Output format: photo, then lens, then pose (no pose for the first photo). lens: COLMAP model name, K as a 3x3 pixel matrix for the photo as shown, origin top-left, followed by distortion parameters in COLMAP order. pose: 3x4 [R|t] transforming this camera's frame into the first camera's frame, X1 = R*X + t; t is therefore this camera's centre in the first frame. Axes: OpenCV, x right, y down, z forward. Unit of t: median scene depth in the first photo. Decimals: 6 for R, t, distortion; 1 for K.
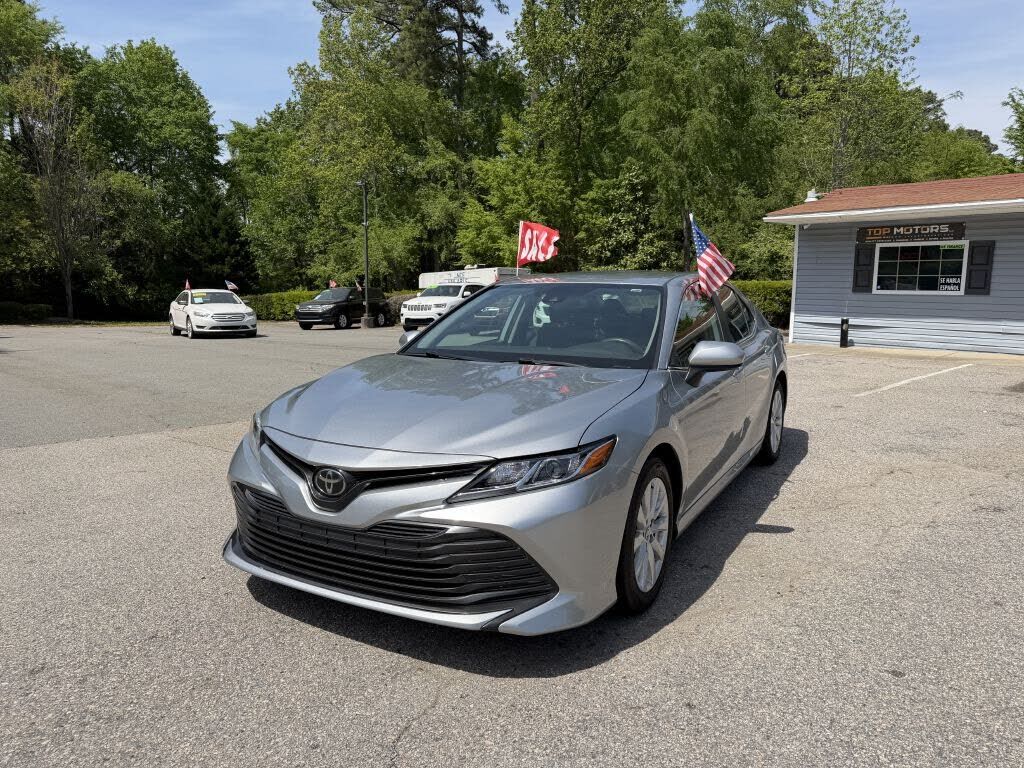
lens RADIAL K [[721.7, 0, 510.5], [0, 721.7, 380.0], [0, 0, 1]] dist [-0.002936, 0.000681]
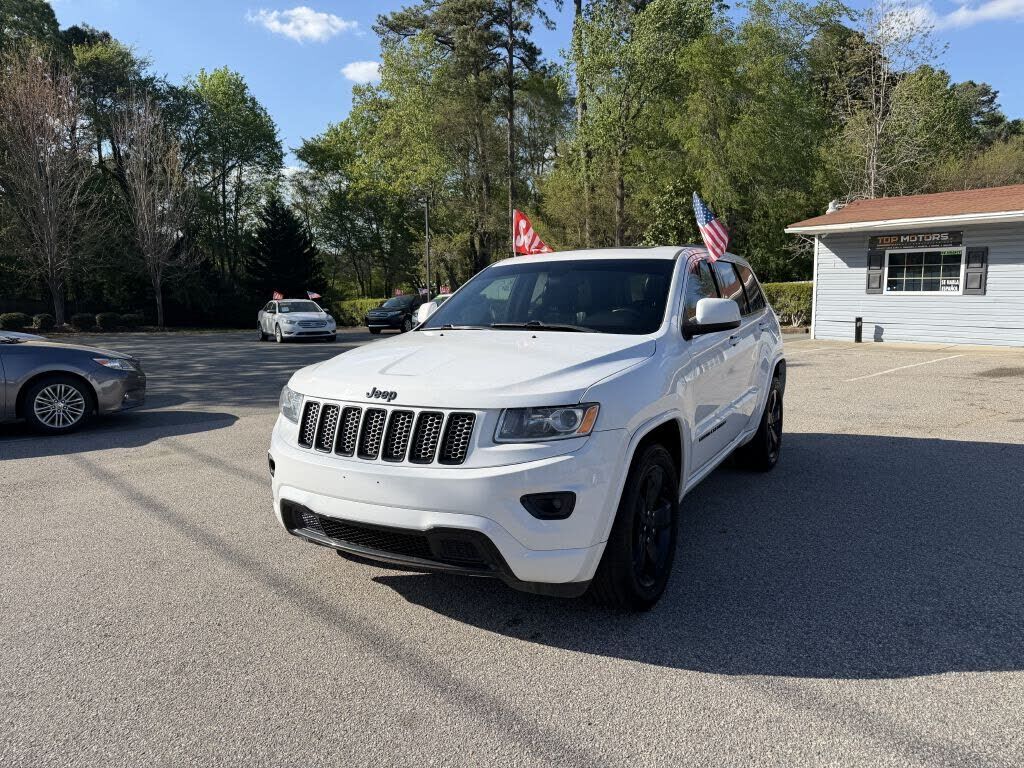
lens RADIAL K [[717.8, 0, 514.6], [0, 717.8, 382.9], [0, 0, 1]] dist [0.002809, -0.001223]
pose [[0.997873, -0.010470, -0.064340, -0.003168], [0.010562, 0.999944, 0.001084, 0.007040], [0.064325, -0.001761, 0.997927, -0.098310]]
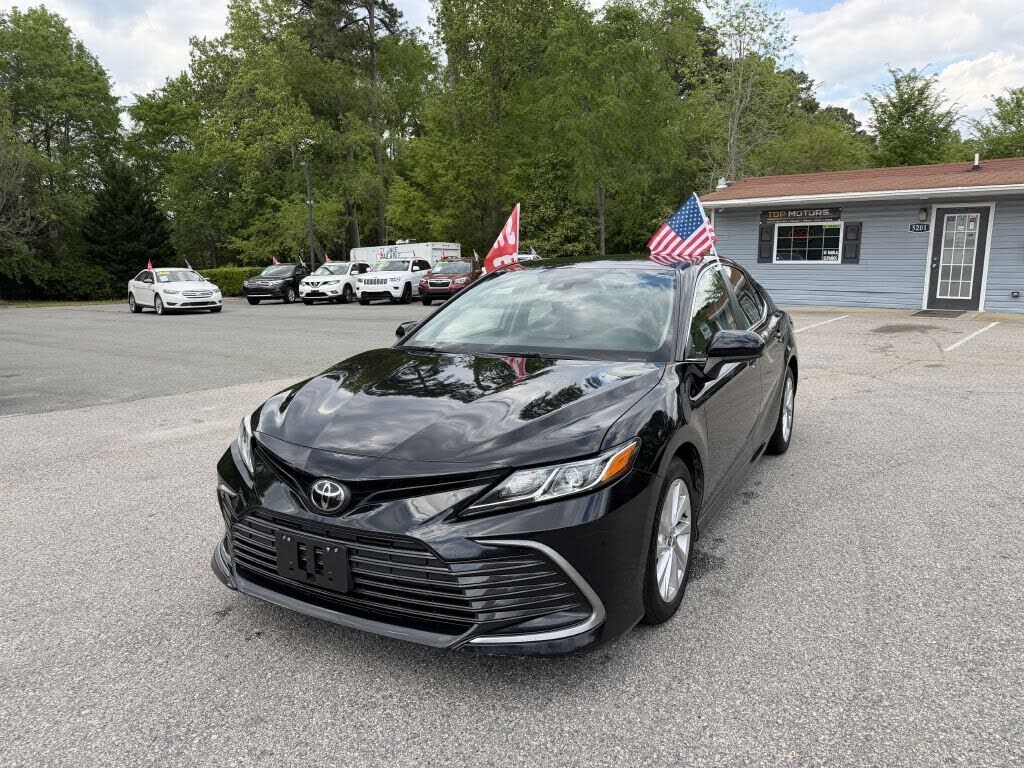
lens RADIAL K [[725.3, 0, 508.5], [0, 725.3, 371.0], [0, 0, 1]] dist [0.004103, -0.000350]
pose [[0.989887, -0.036701, 0.137026, -0.084300], [0.033025, 0.999034, 0.029001, 0.010199], [-0.137958, -0.024182, 0.990143, -0.122348]]
